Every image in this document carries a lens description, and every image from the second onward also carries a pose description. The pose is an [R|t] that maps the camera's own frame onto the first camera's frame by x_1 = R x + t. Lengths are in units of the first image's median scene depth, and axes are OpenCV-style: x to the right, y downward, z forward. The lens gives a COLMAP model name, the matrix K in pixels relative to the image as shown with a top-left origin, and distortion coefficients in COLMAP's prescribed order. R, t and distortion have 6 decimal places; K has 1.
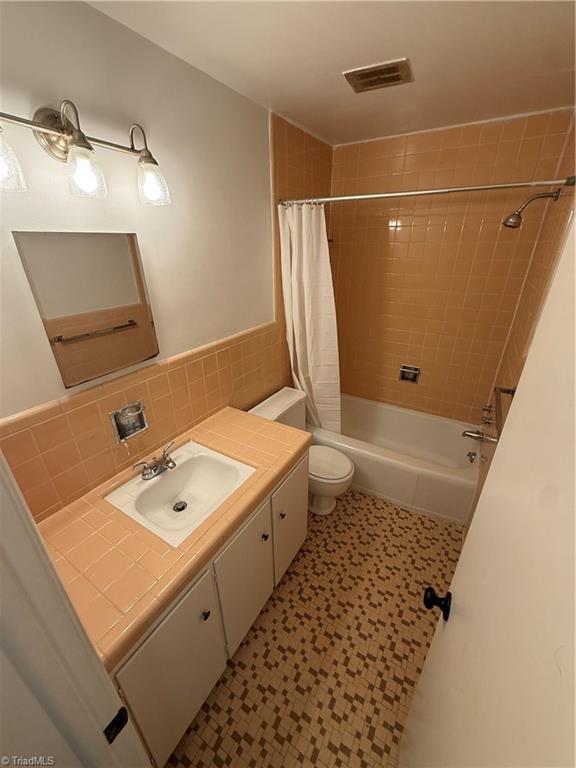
lens RADIAL K [[305.9, 0, 289.2], [0, 305.9, 382.7], [0, 0, 1]] dist [-0.000910, 0.000090]
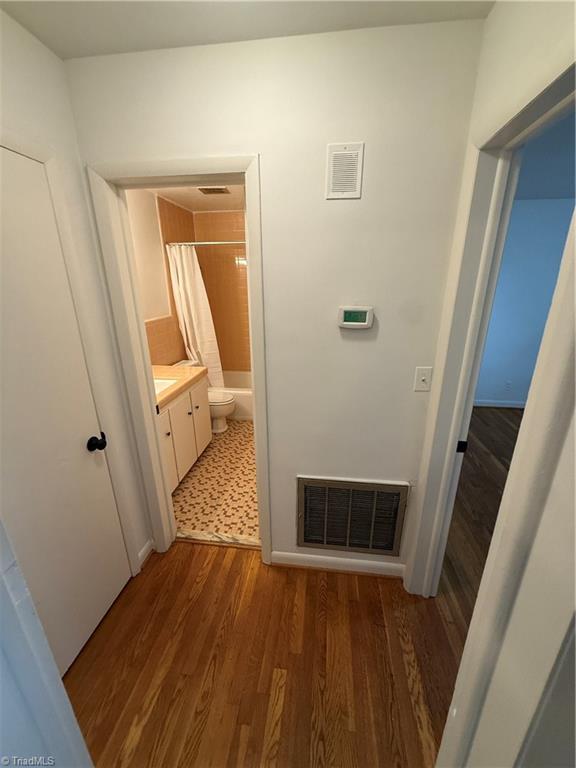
lens RADIAL K [[305.9, 0, 289.2], [0, 305.9, 382.7], [0, 0, 1]] dist [-0.000910, 0.000090]
pose [[0.915138, -0.128030, 0.382271, -0.140988], [0.168582, 0.982876, -0.074392, 0.370619], [-0.366200, 0.132523, 0.921051, -0.641702]]
